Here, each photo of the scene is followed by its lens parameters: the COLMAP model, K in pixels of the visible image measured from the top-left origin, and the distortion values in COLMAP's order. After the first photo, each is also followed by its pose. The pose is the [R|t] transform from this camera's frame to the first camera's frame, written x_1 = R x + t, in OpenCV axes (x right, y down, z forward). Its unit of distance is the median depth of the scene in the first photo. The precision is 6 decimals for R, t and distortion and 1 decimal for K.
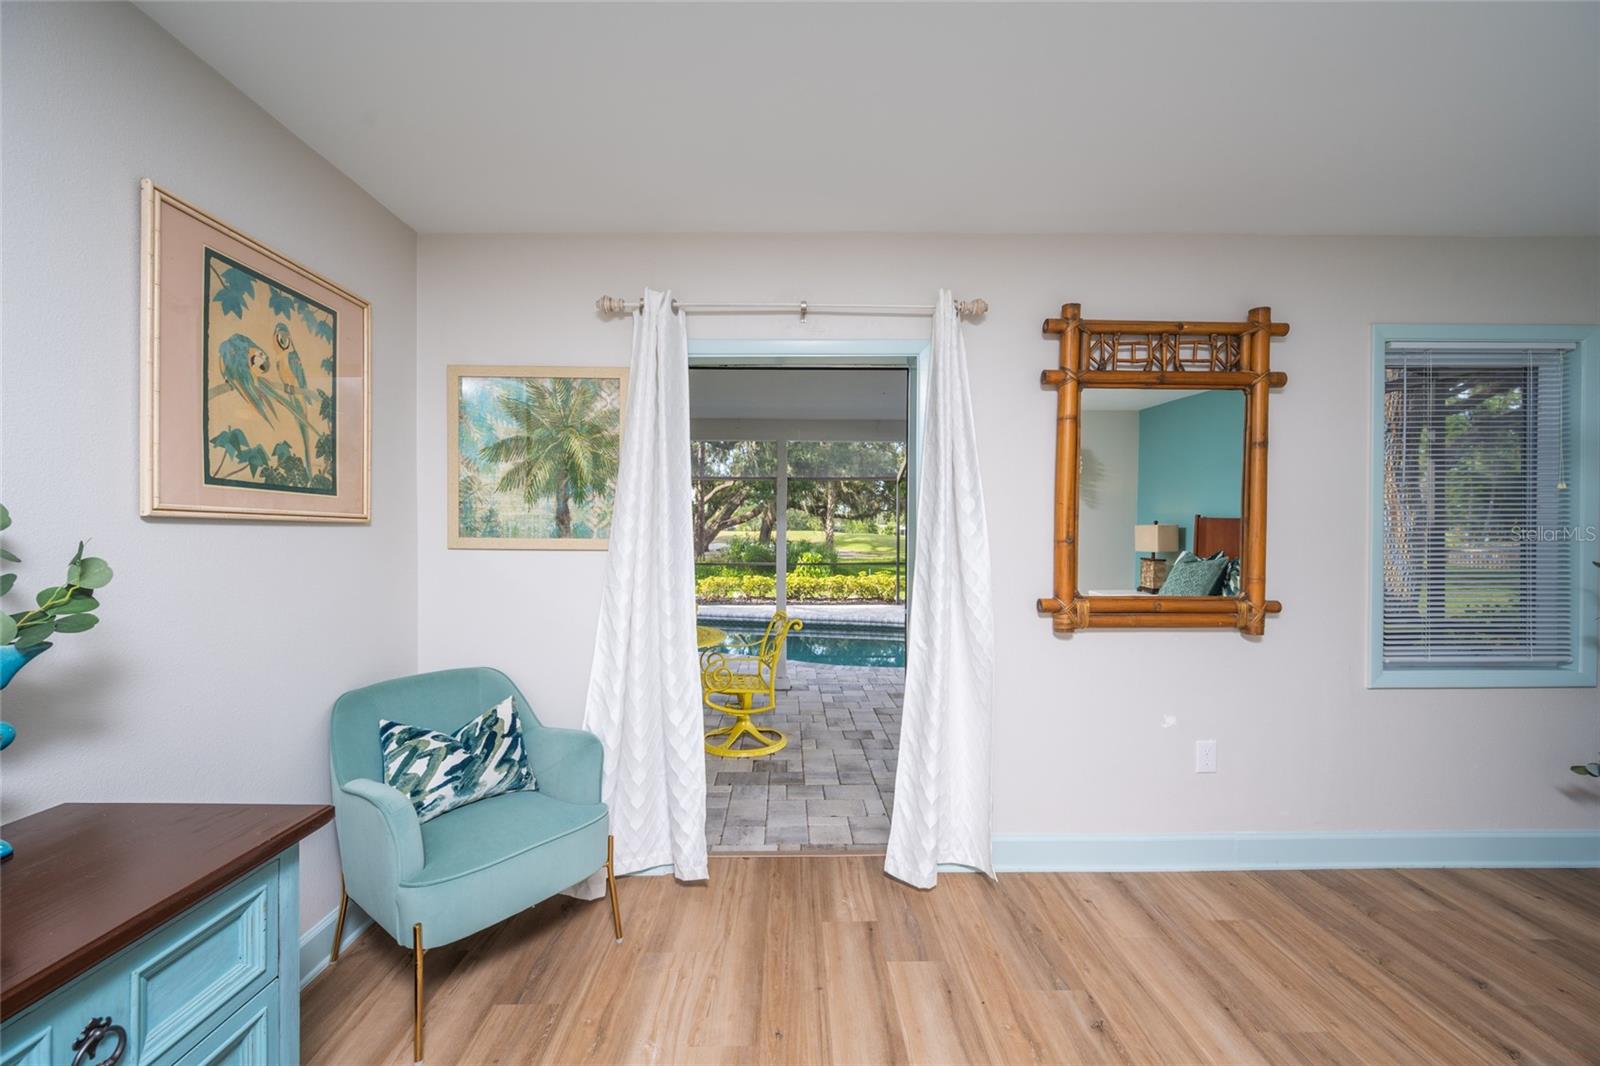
lens RADIAL K [[631.4, 0, 794.3], [0, 631.4, 534.8], [0, 0, 1]] dist [-0.002766, 0.000097]
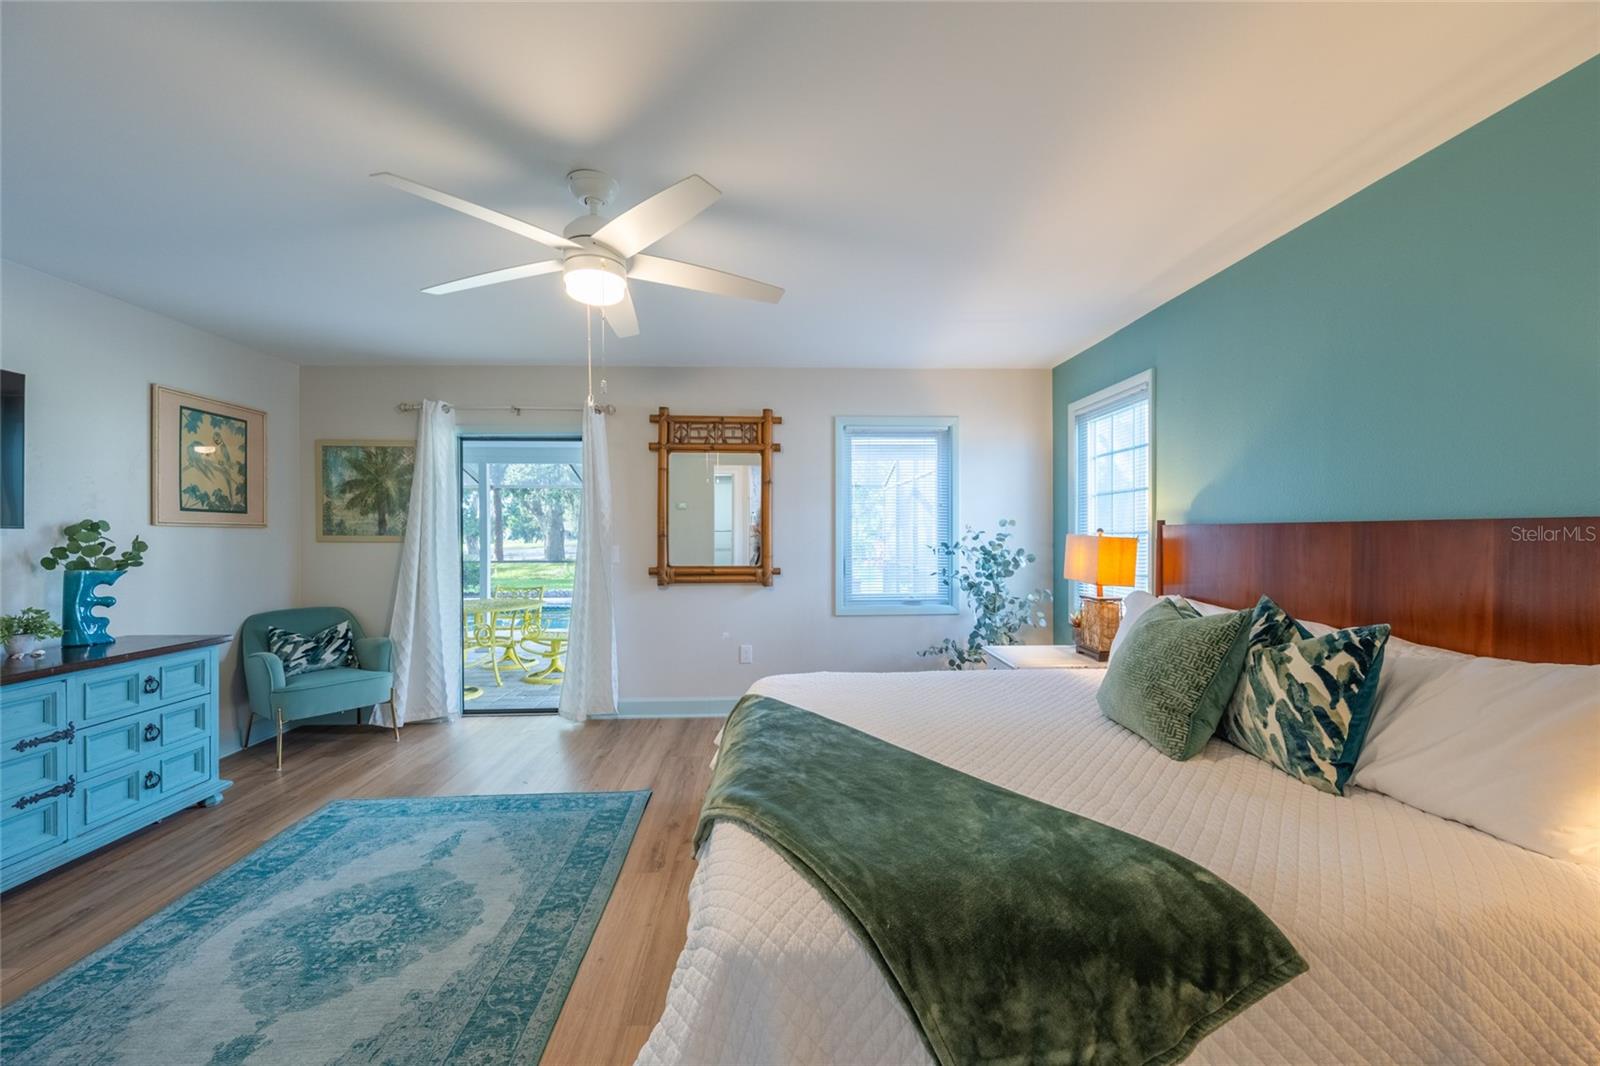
lens RADIAL K [[641.1, 0, 799.3], [0, 641.1, 535.9], [0, 0, 1]] dist [-0.001571, 0.000197]
pose [[0.999516, -0.005034, 0.030687, 0.772383], [0.005101, 0.999985, -0.002102, 0.016000], [-0.030676, 0.002258, 0.999527, -0.868320]]
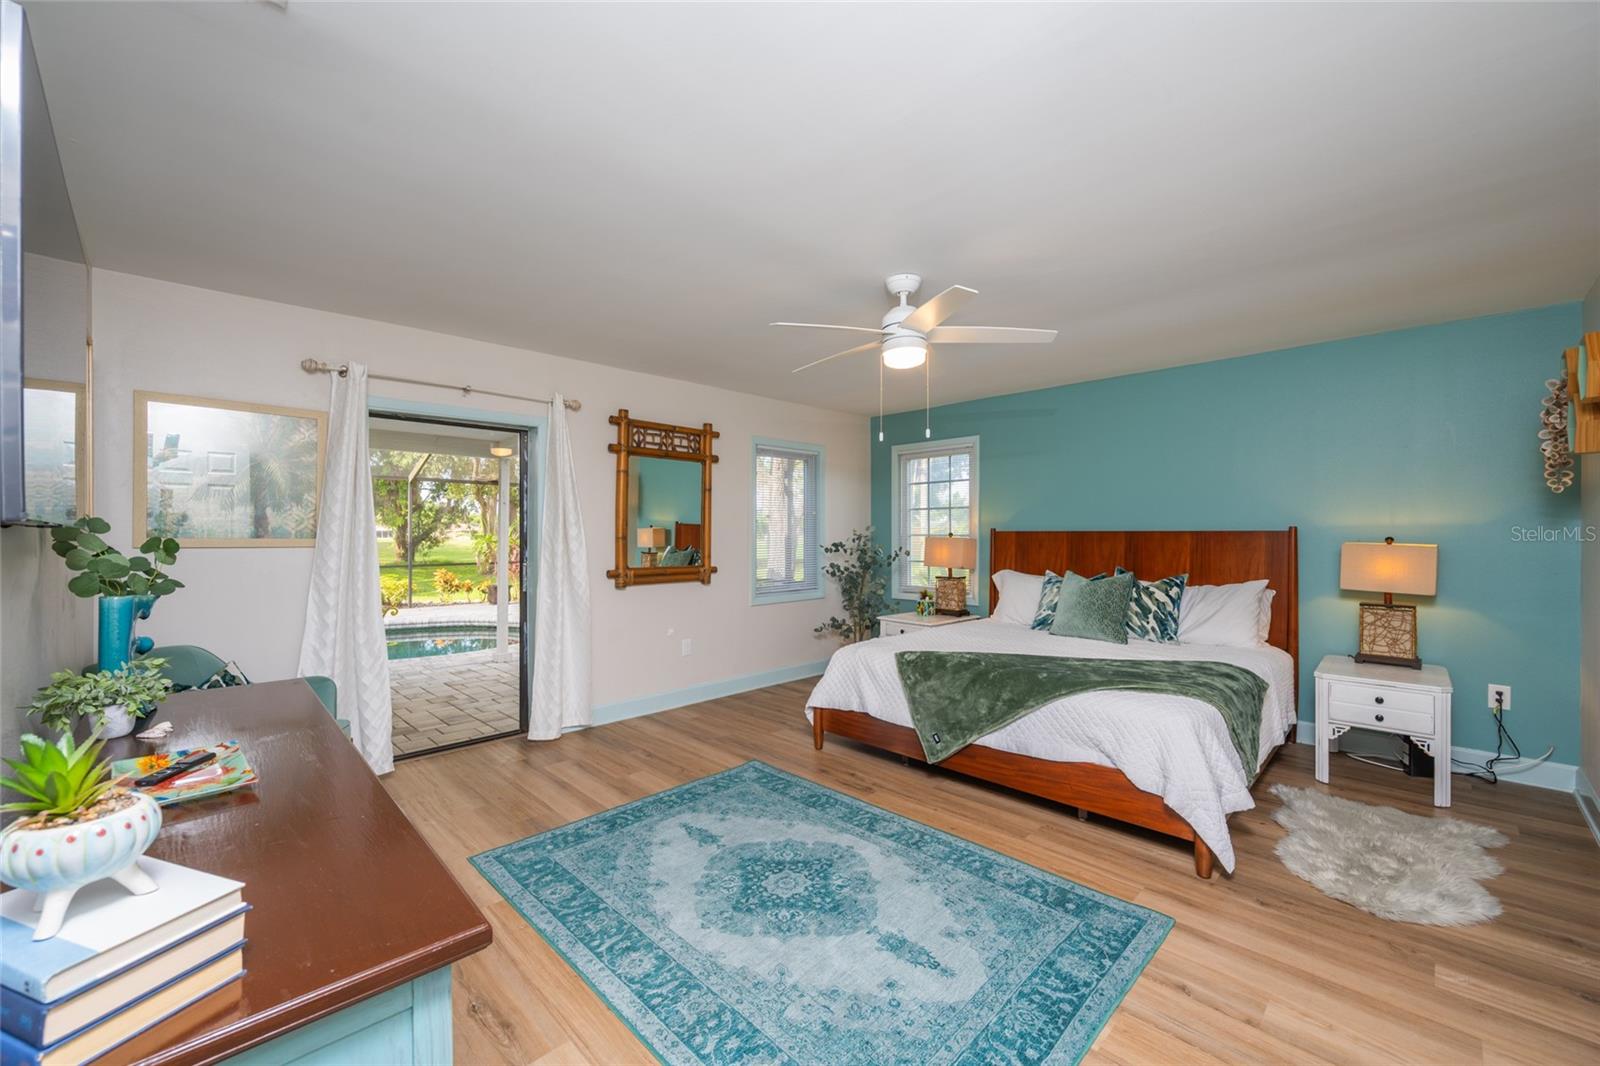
lens RADIAL K [[648.2, 0, 803.8], [0, 648.2, 534.7], [0, 0, 1]] dist [0.001584, 0.000048]
pose [[0.714653, -0.003001, 0.699472, -0.507057], [0.005510, 0.999984, -0.001339, 0.006072], [-0.699457, 0.004811, 0.714658, -0.712849]]
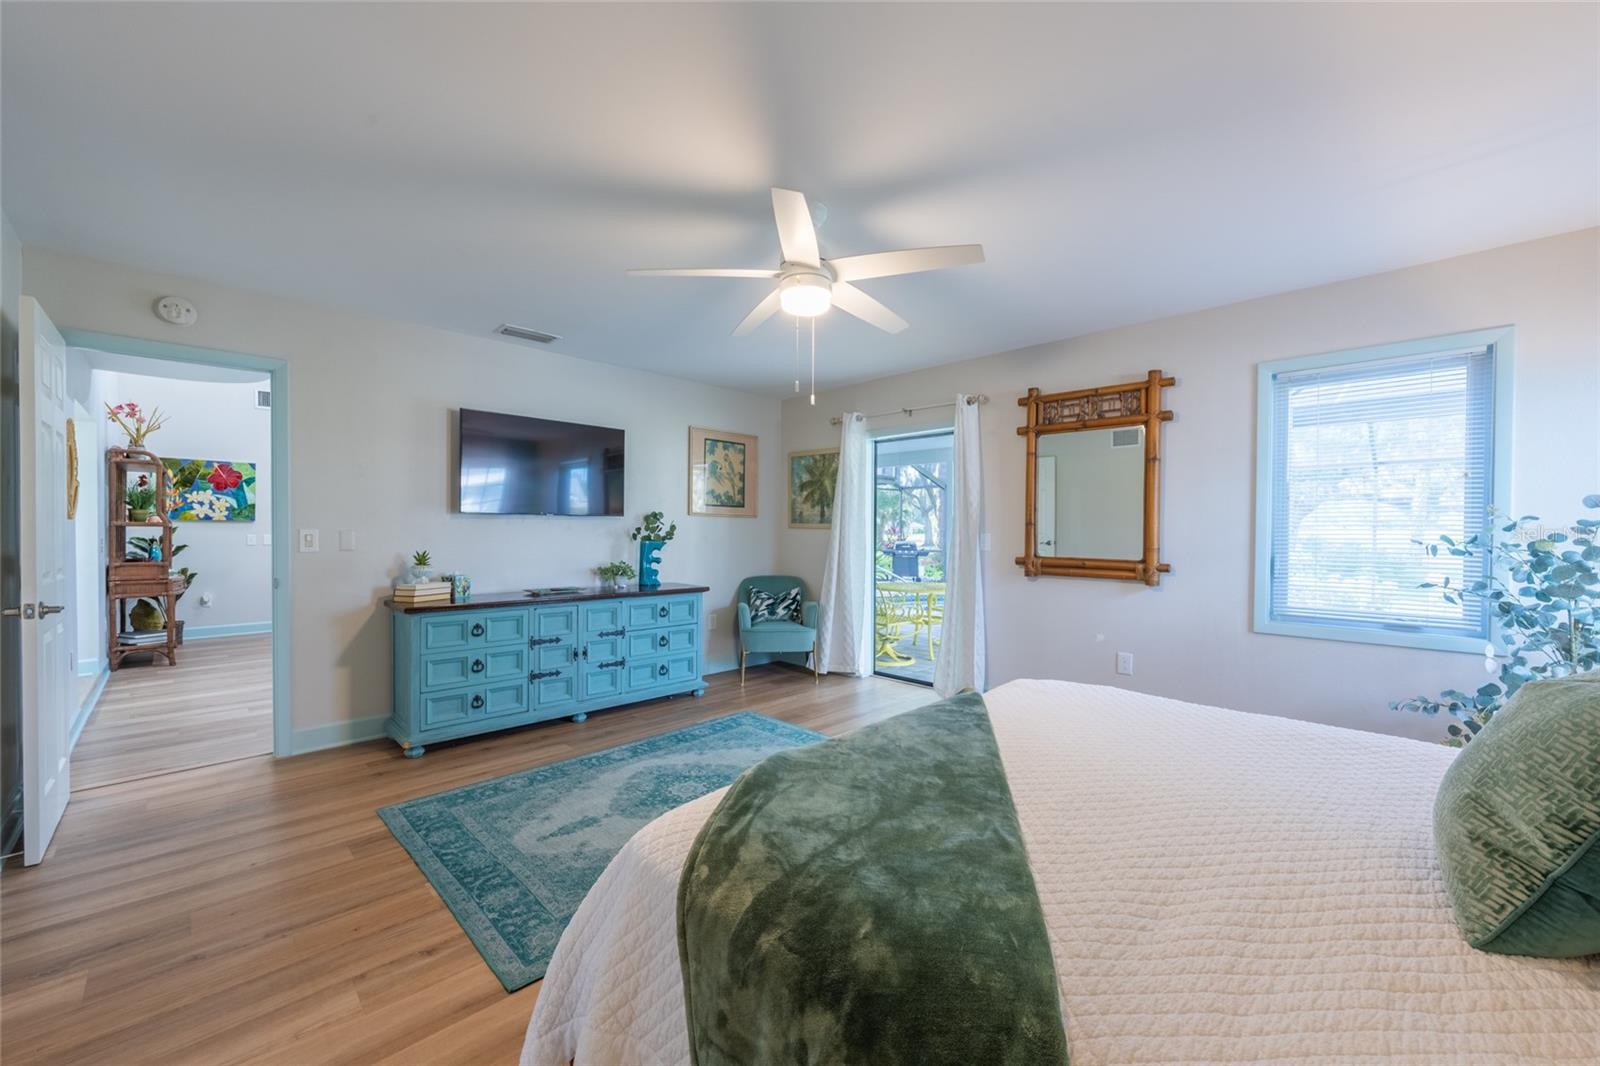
lens RADIAL K [[632.8, 0, 787.7], [0, 632.8, 536.3], [0, 0, 1]] dist [-0.000440, -0.000183]
pose [[0.681849, 0.011588, -0.731401, 1.252830], [-0.009597, 0.999930, 0.006895, 0.037983], [0.731430, 0.002318, 0.681913, -0.677672]]
